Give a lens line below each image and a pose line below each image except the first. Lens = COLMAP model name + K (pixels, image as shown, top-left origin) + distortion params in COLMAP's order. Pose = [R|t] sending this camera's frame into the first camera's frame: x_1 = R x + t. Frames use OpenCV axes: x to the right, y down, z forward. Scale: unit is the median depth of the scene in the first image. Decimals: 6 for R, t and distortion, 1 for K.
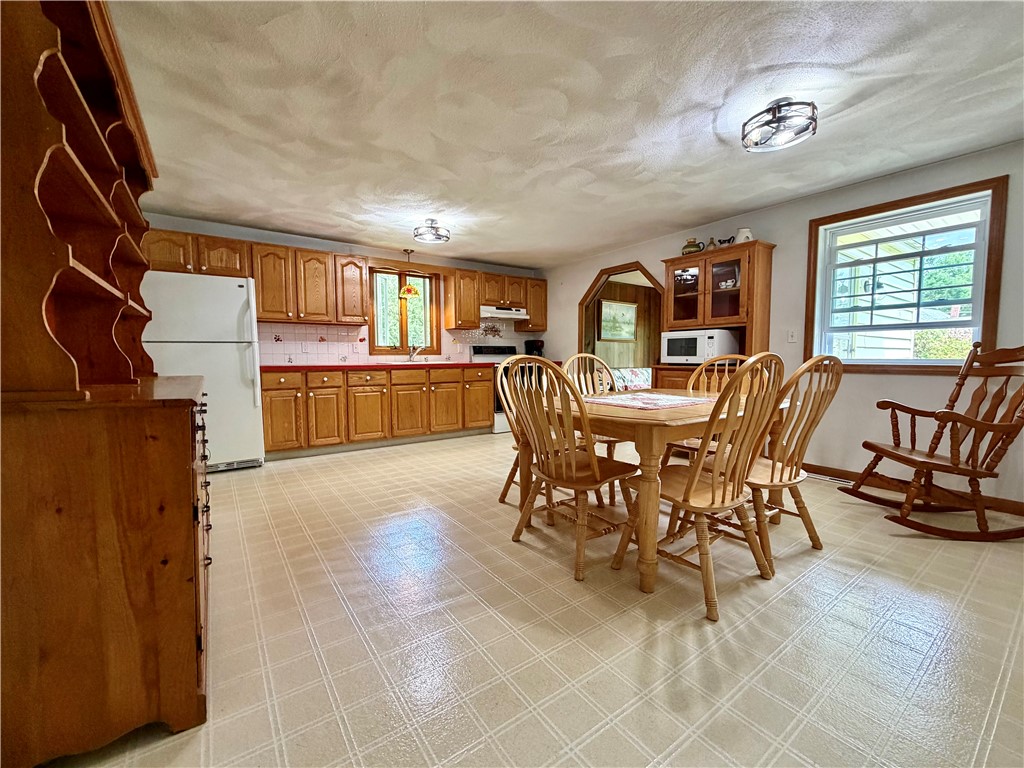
lens RADIAL K [[412.9, 0, 507.2], [0, 412.9, 382.6], [0, 0, 1]] dist [-0.000743, -0.000478]
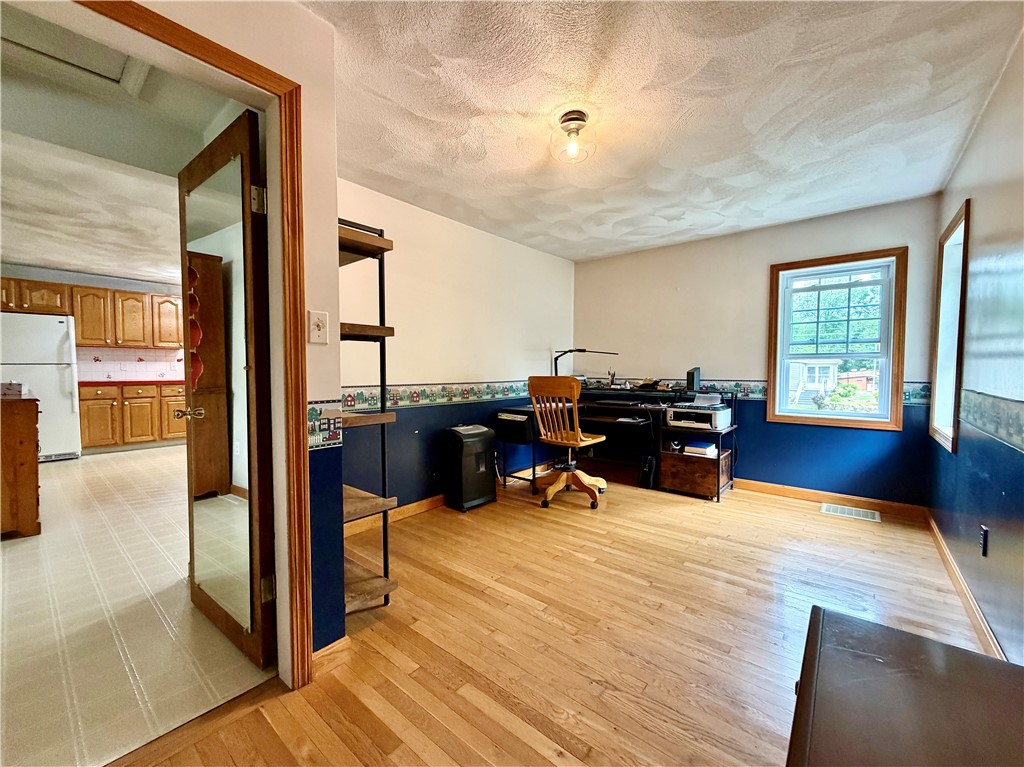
lens RADIAL K [[412.9, 0, 509.3], [0, 412.9, 382.2], [0, 0, 1]] dist [-0.000743, -0.000478]
pose [[0.966979, -0.002280, 0.254845, 0.356938], [0.009149, 0.999626, -0.025772, 0.007160], [-0.254691, 0.027253, 0.966638, -0.560155]]
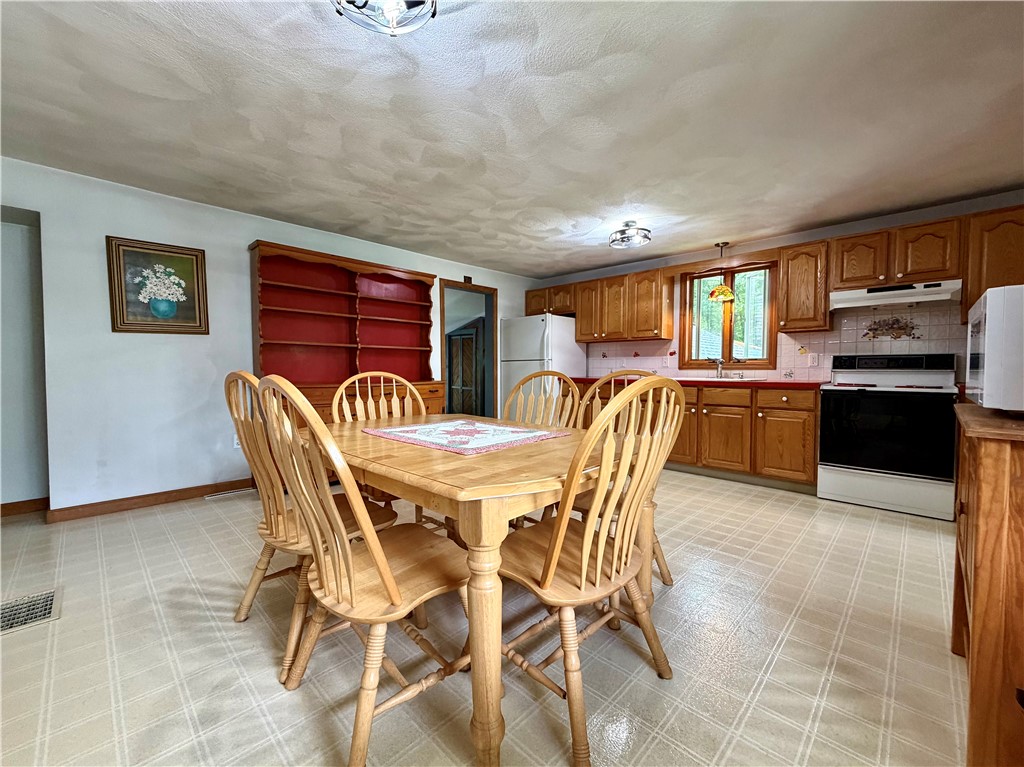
lens RADIAL K [[412.9, 0, 513.3], [0, 412.9, 391.6], [0, 0, 1]] dist [-0.000743, -0.000478]
pose [[0.193639, 0.060956, -0.979177, 0.621256], [-0.064896, 0.996678, 0.049212, -0.046043], [0.978924, 0.054015, 0.196951, 0.544900]]
